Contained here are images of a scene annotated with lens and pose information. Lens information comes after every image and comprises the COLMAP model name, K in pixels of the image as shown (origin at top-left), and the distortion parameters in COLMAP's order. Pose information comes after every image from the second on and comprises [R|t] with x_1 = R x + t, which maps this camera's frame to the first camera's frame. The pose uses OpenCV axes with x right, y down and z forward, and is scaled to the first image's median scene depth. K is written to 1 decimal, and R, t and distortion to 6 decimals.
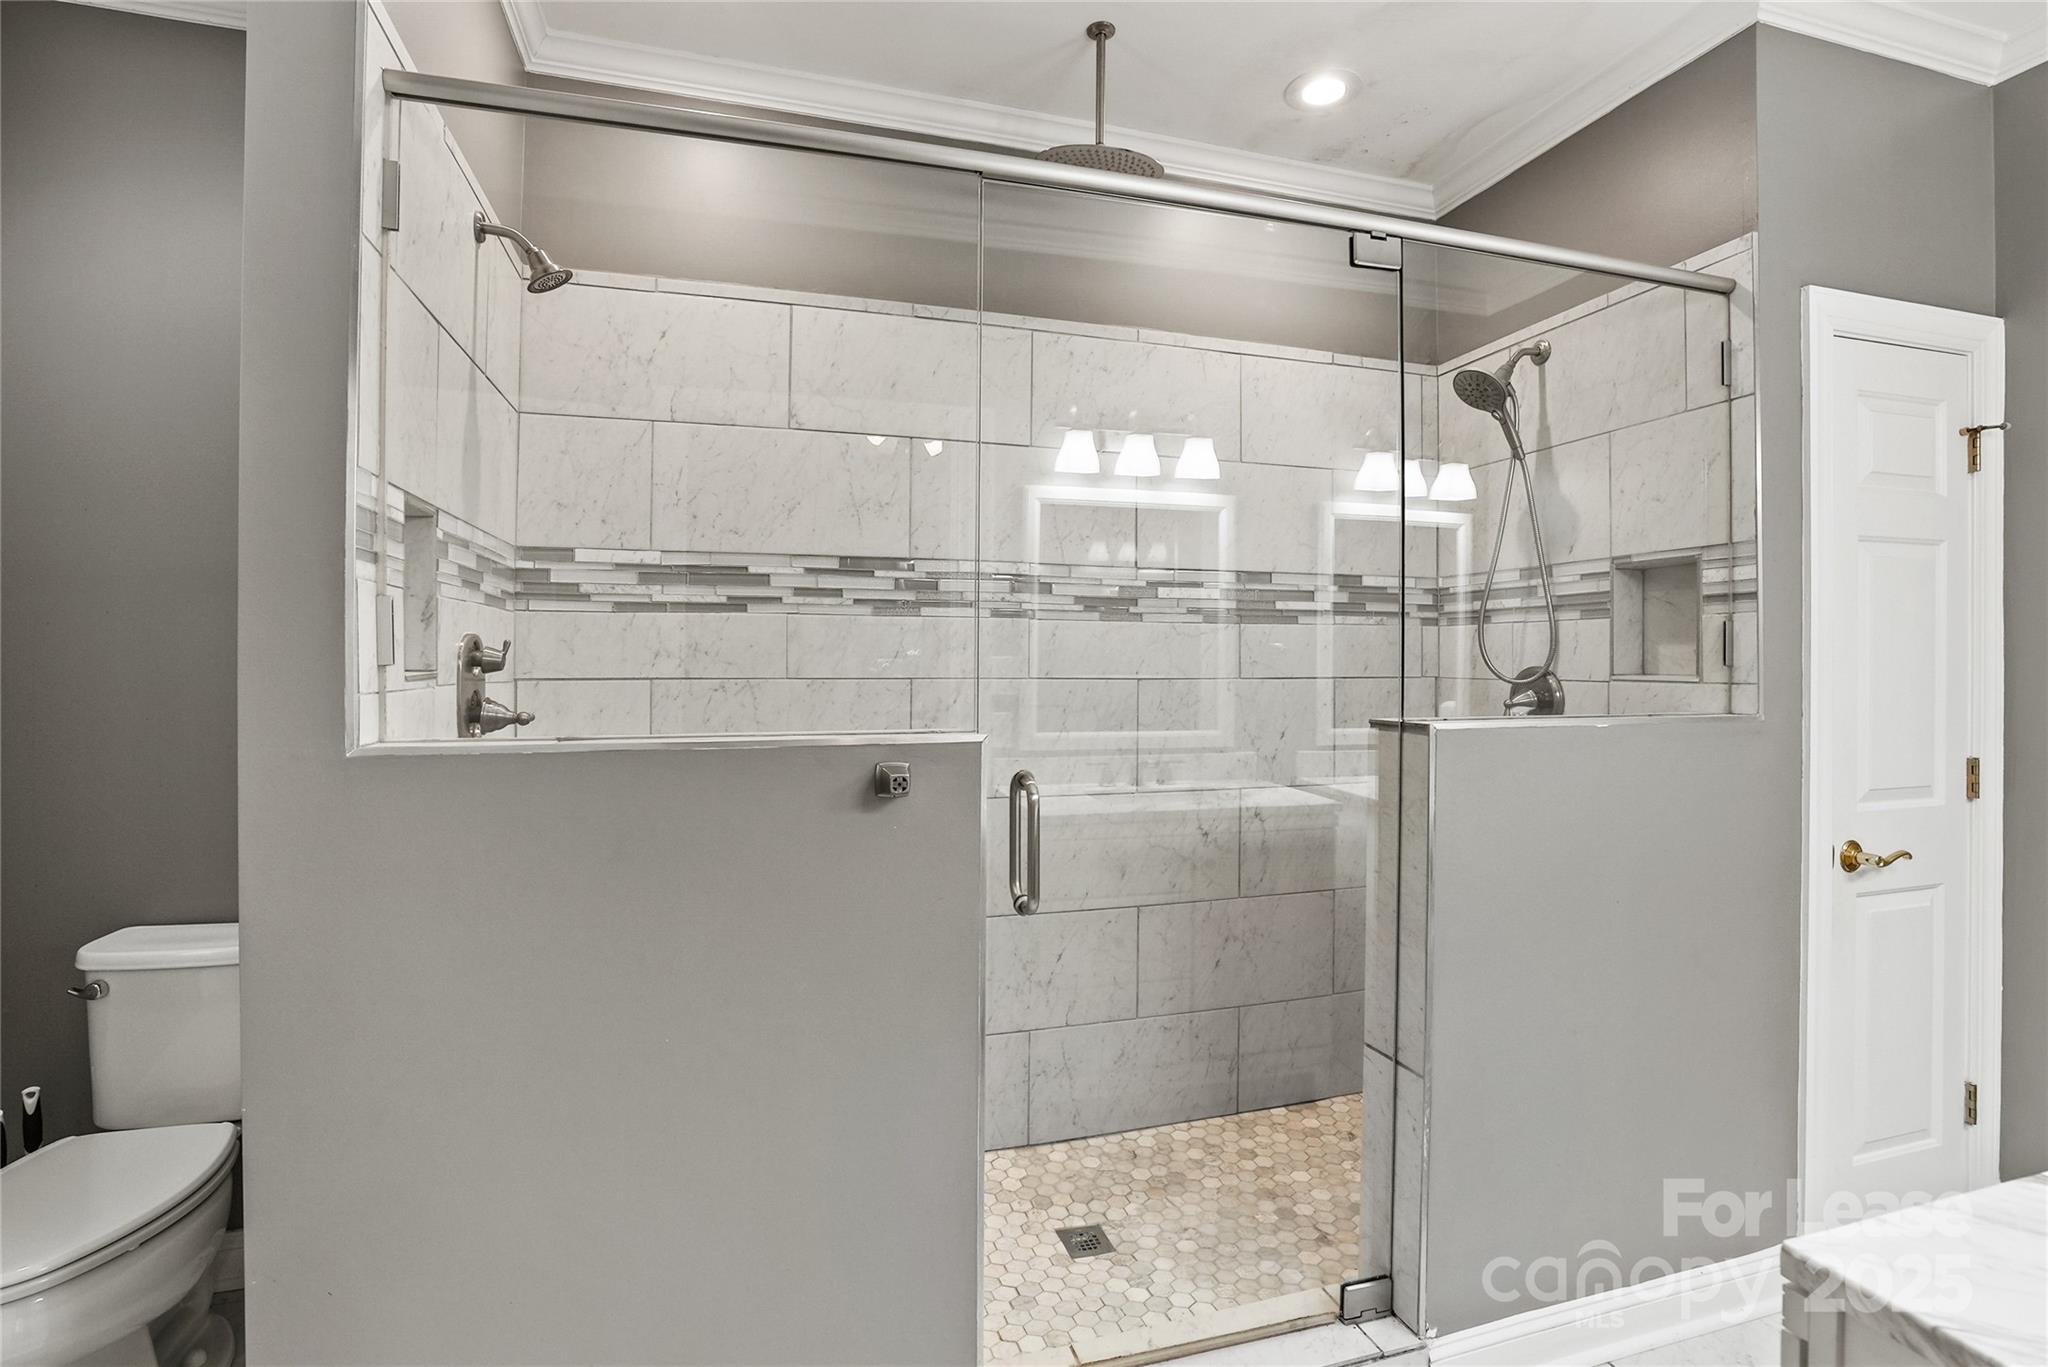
lens RADIAL K [[959.1, 0, 1020.8], [0, 959.1, 661.8], [0, 0, 1]] dist [-0.067293, 0.023404]
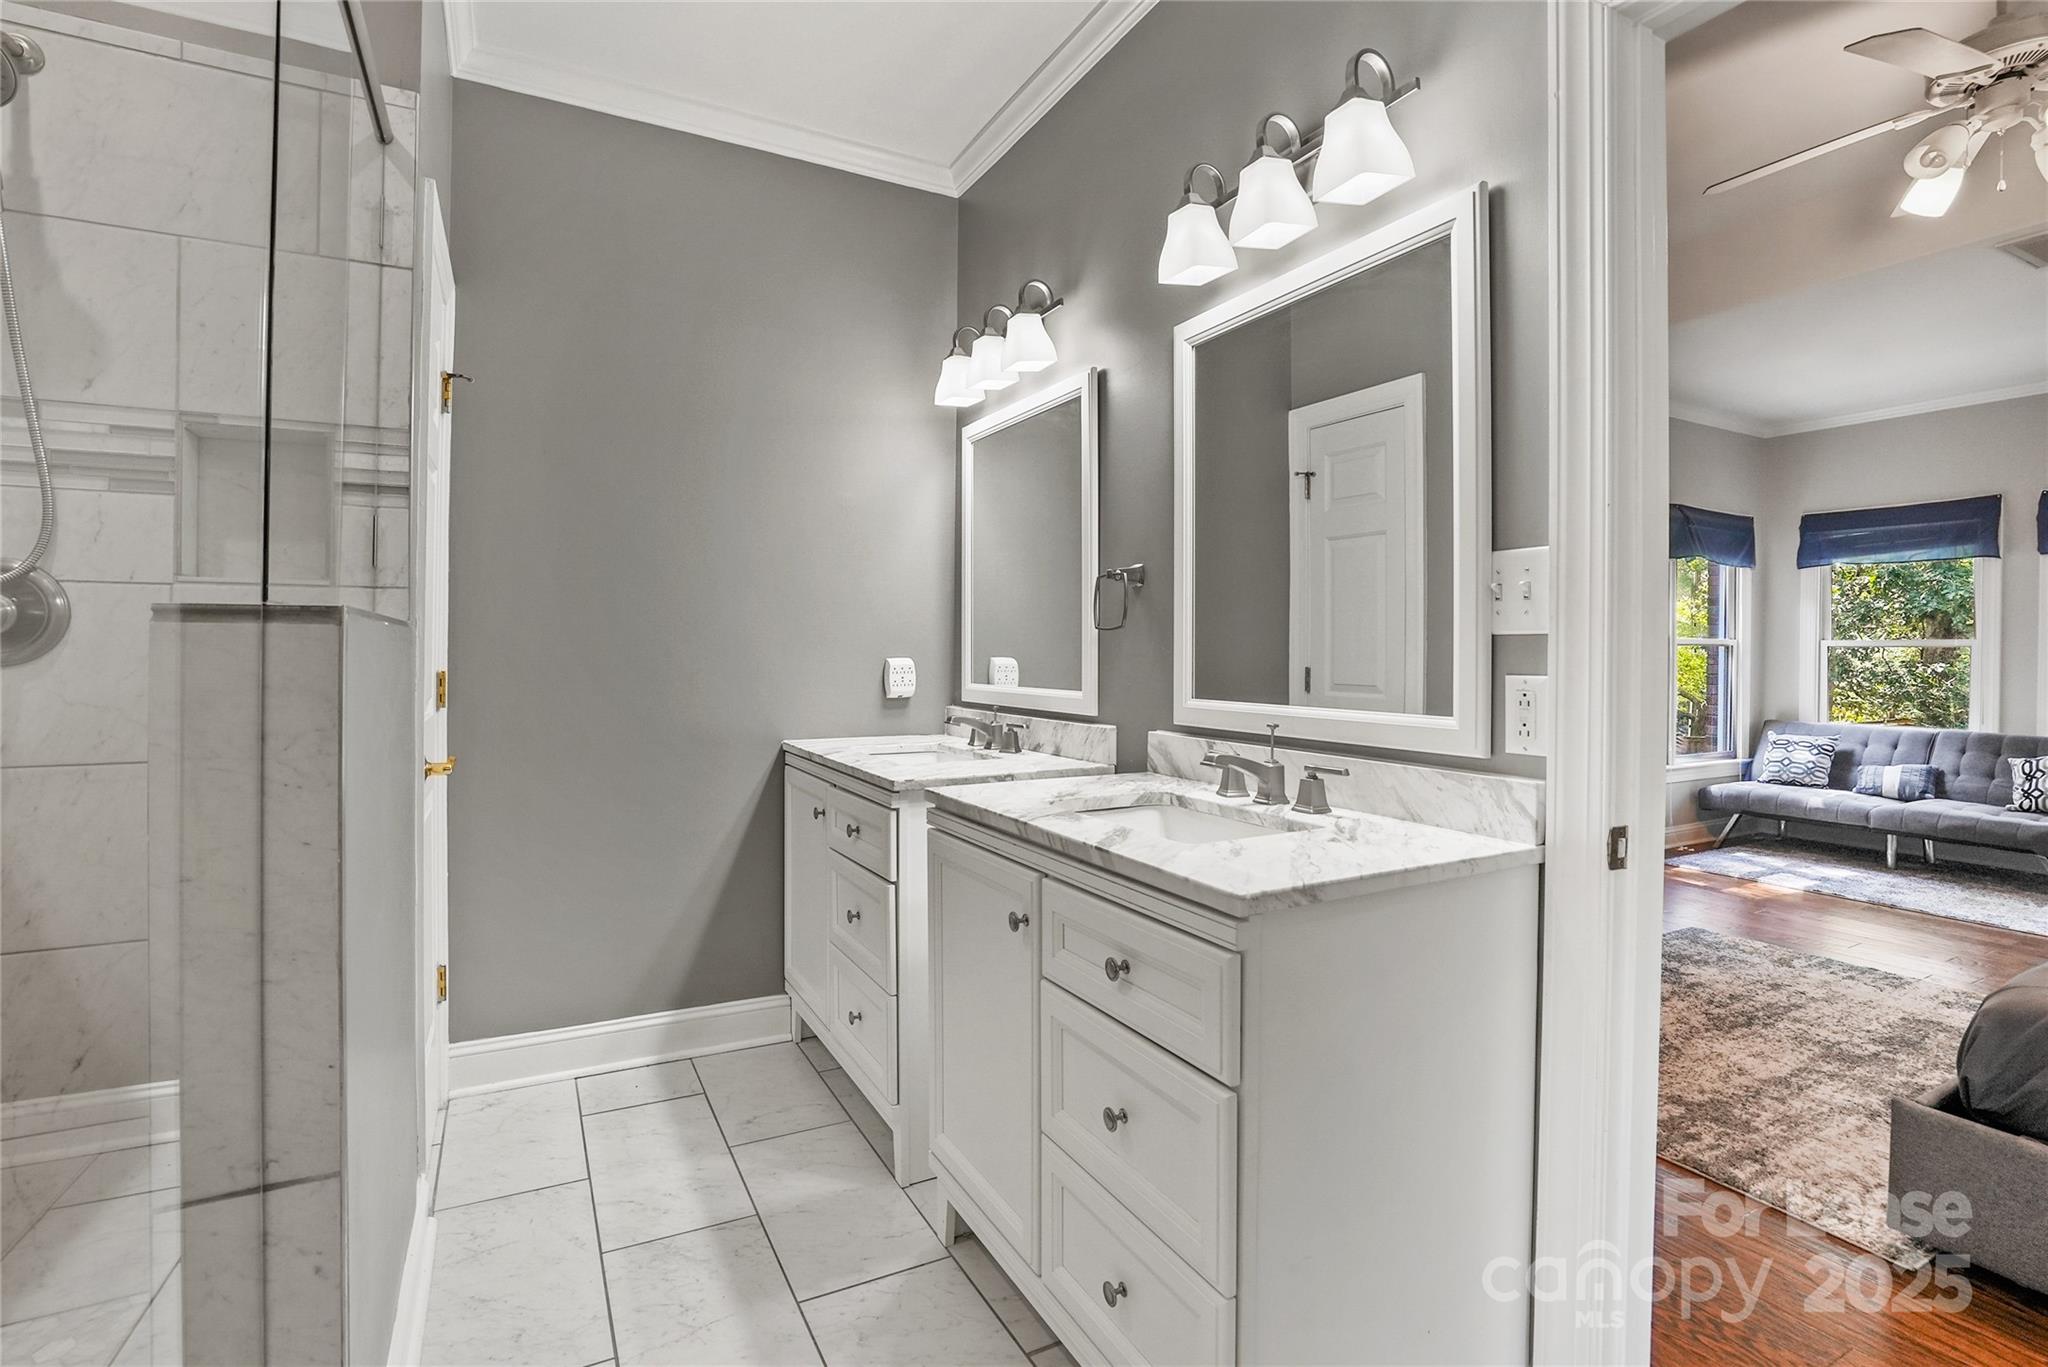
lens RADIAL K [[959.1, 0, 1020.8], [0, 959.1, 661.8], [0, 0, 1]] dist [-0.067293, 0.023404]
pose [[-0.196724, -0.015201, 0.980341, -0.219317], [-0.004196, 0.999884, 0.014662, 0.077938], [-0.980450, -0.001229, -0.196765, 0.576231]]
